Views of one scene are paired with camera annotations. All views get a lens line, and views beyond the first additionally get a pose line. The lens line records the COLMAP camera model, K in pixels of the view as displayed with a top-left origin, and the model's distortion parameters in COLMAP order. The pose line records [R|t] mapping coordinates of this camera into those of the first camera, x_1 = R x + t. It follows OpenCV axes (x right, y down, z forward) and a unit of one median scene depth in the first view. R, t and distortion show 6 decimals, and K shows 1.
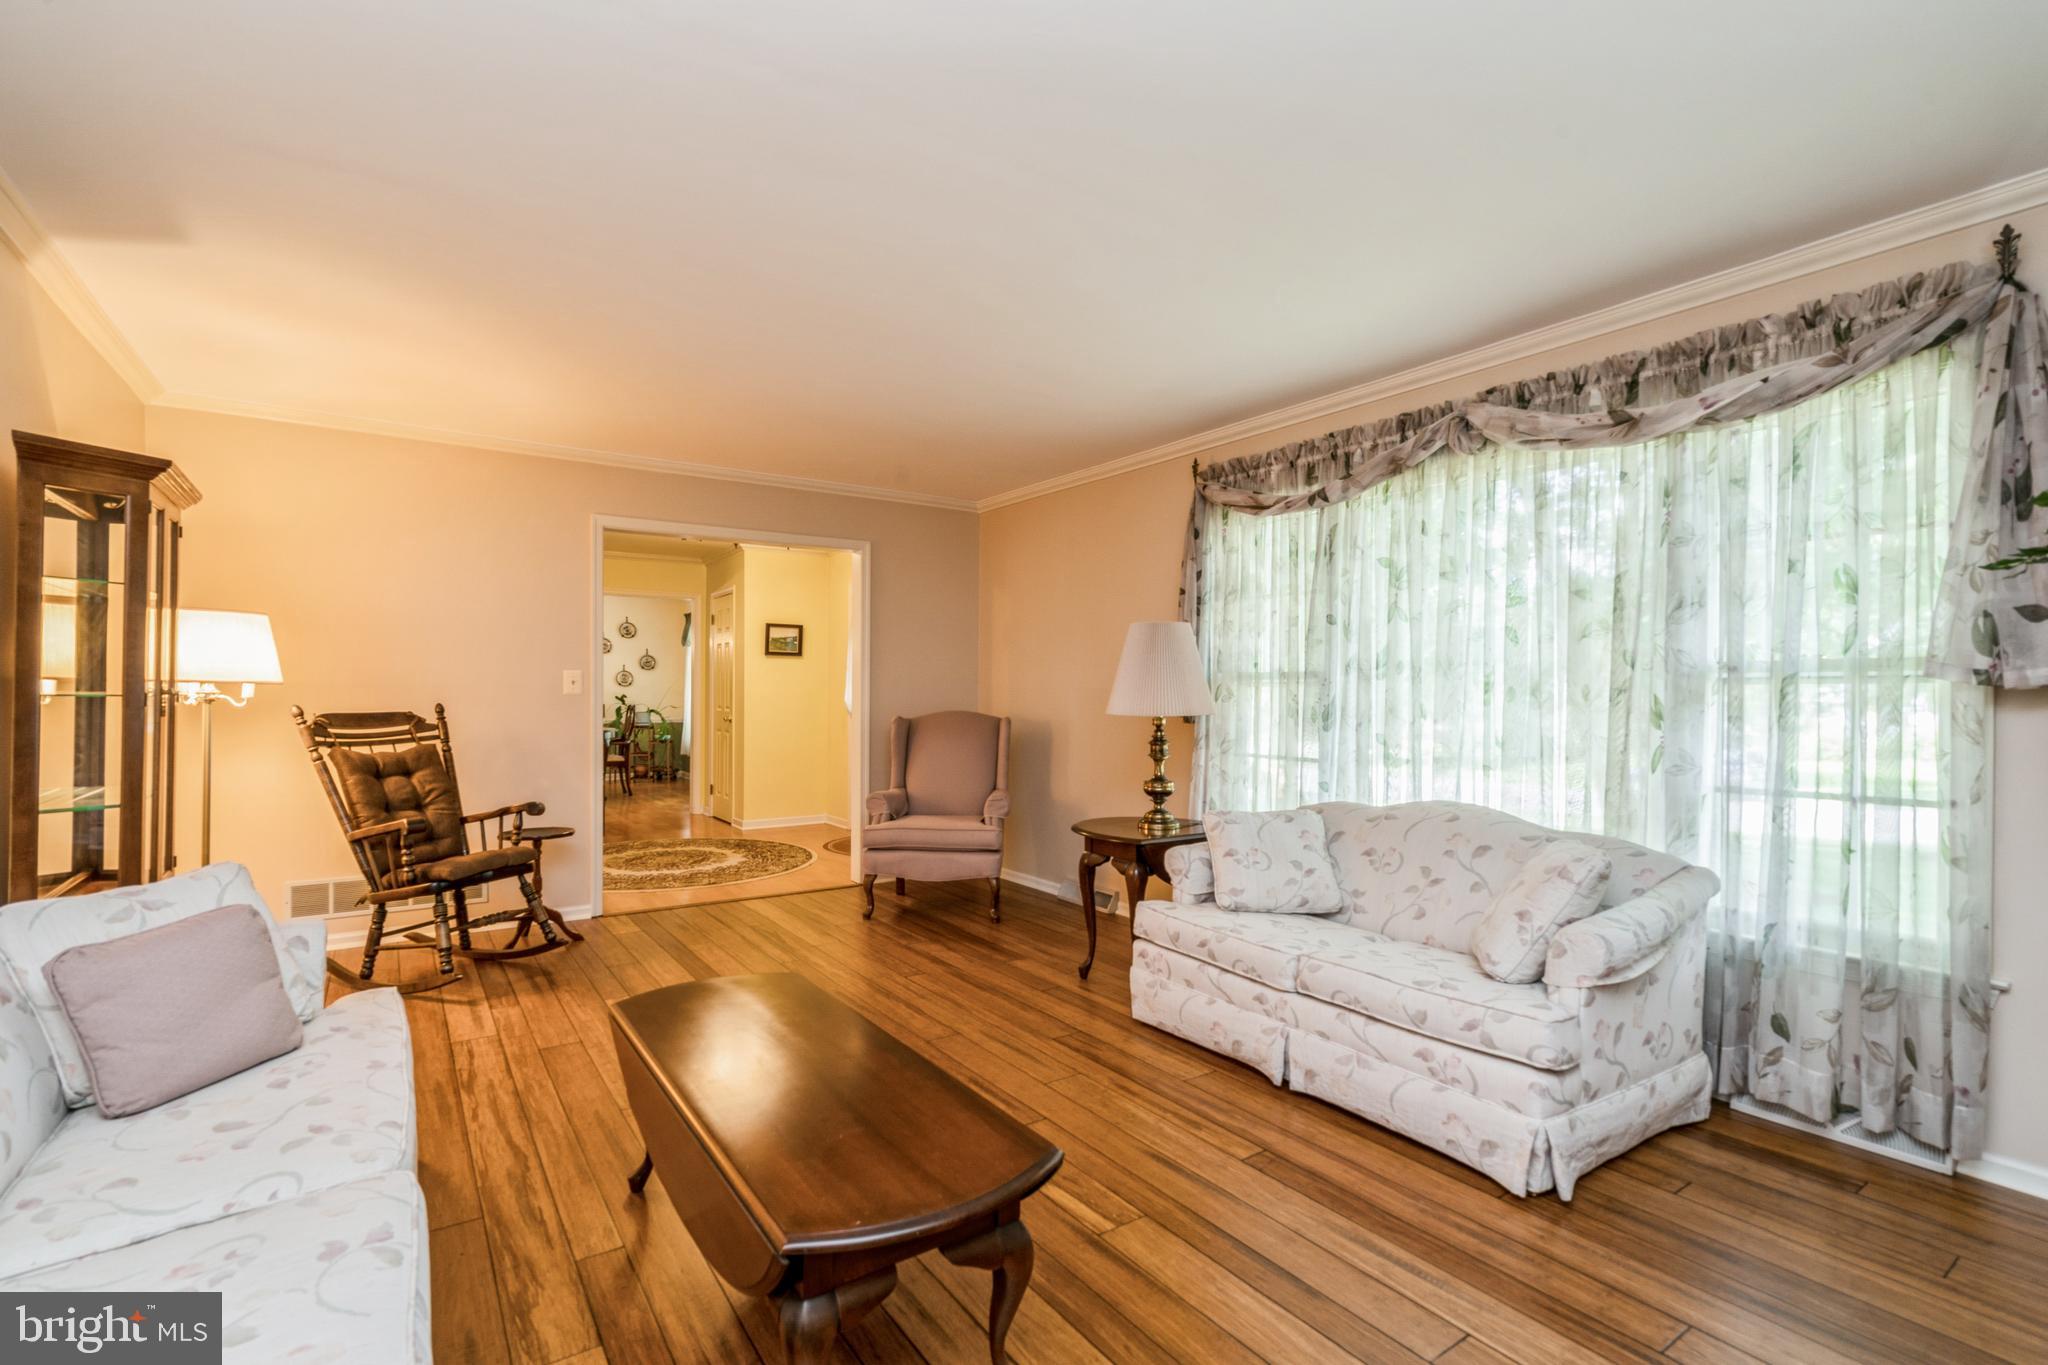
lens RADIAL K [[930.3, 0, 1016.4], [0, 930.3, 699.1], [0, 0, 1]] dist [-0.003411, -0.000370]
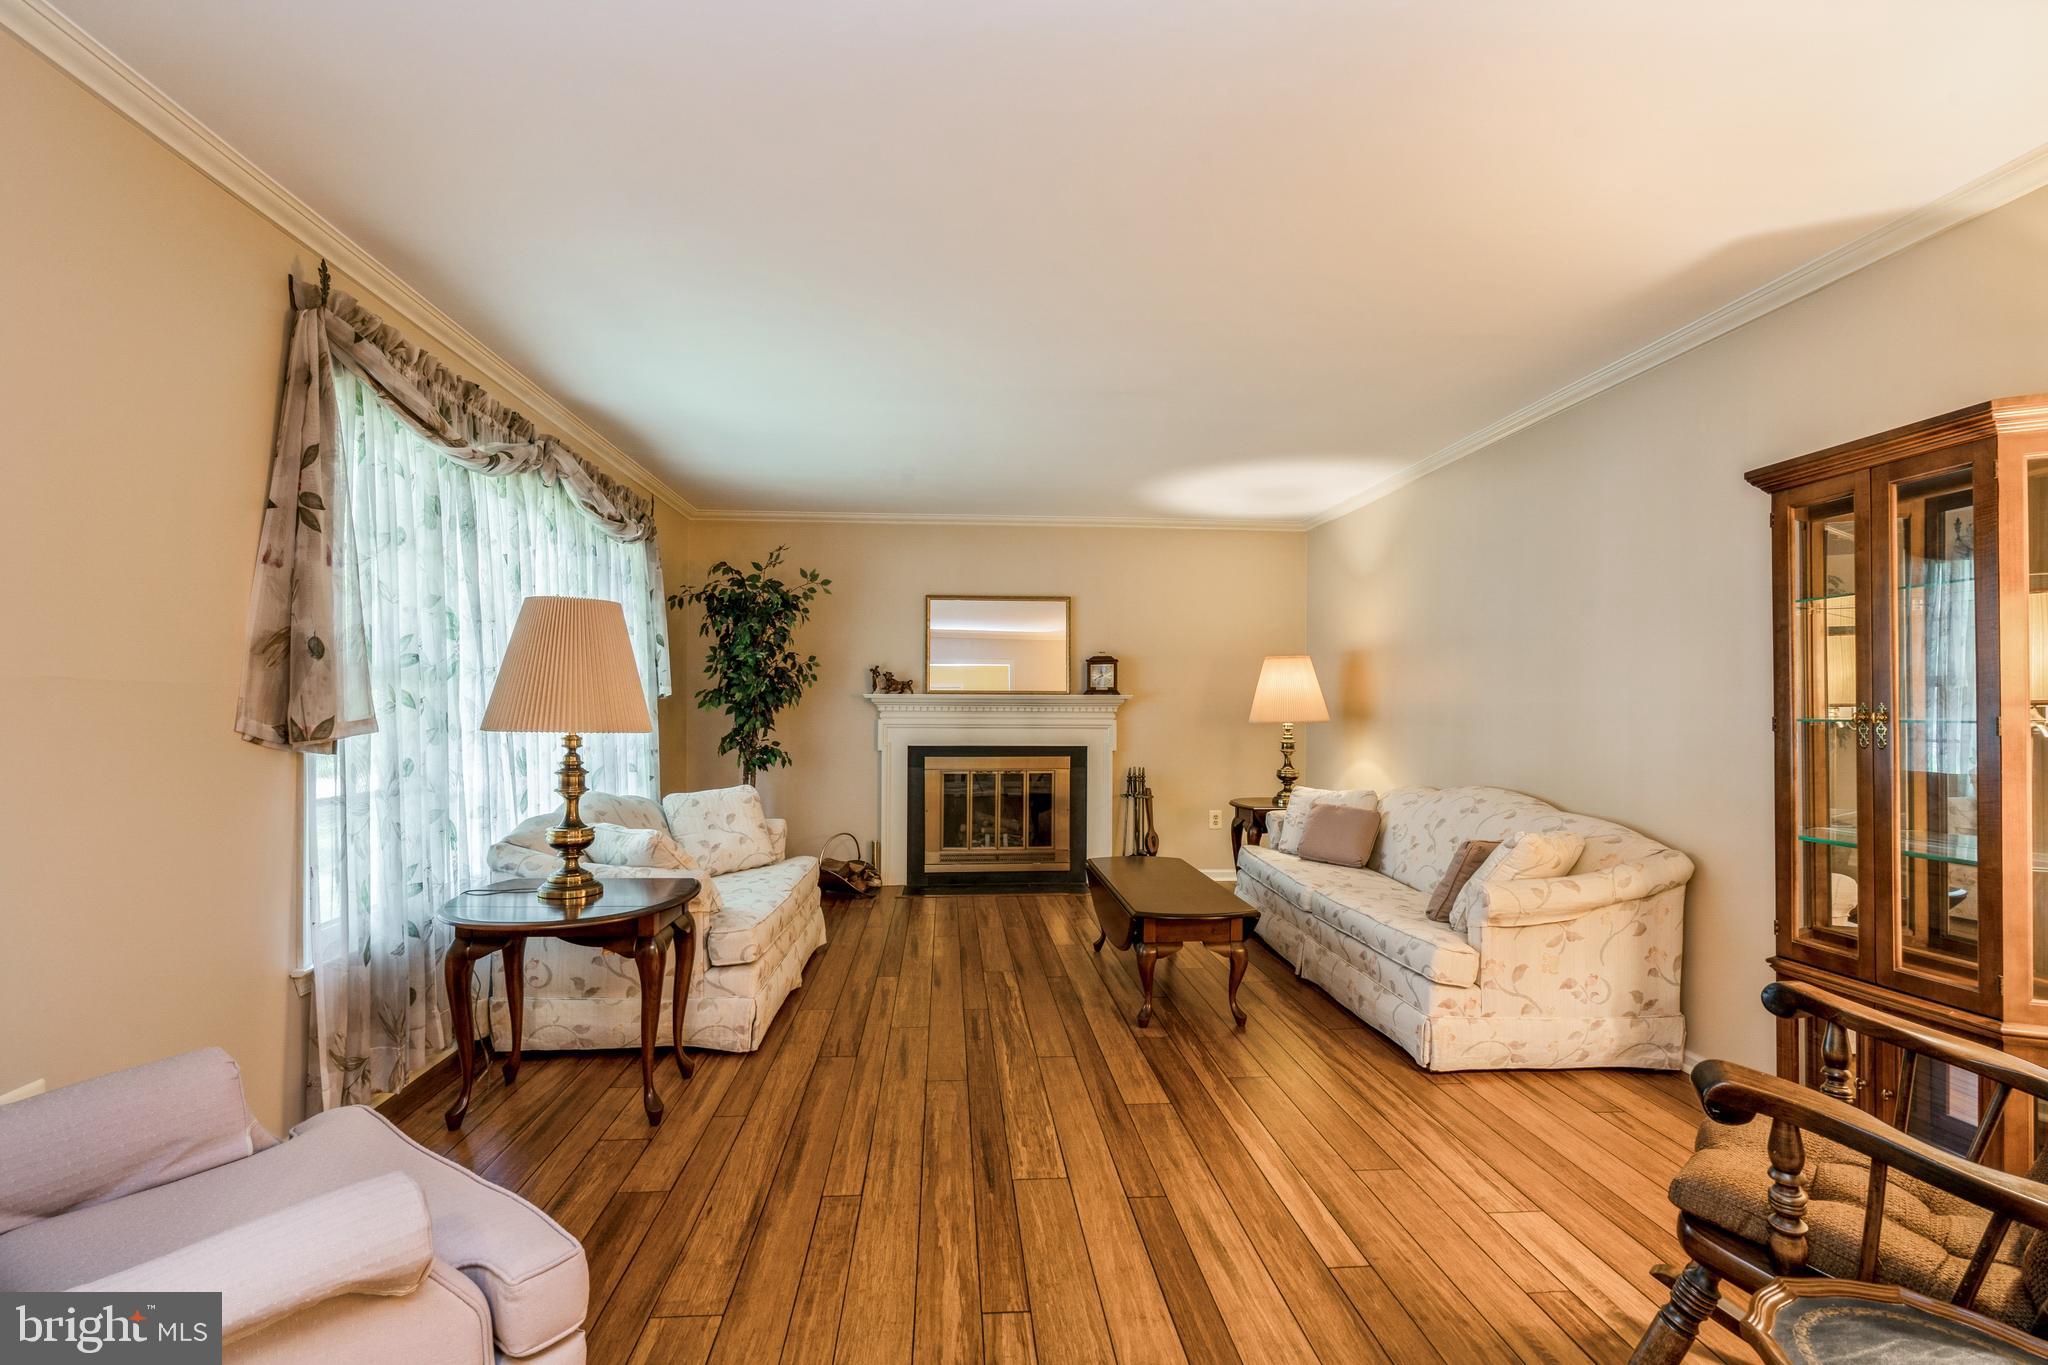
lens RADIAL K [[956.1, 0, 1025.4], [0, 956.1, 705.5], [0, 0, 1]] dist [-0.000958, 0.000057]
pose [[-0.871671, -0.009781, 0.489993, -0.543001], [-0.007571, 0.999950, 0.006492, -0.012043], [-0.490033, 0.001949, -0.871702, 1.601354]]
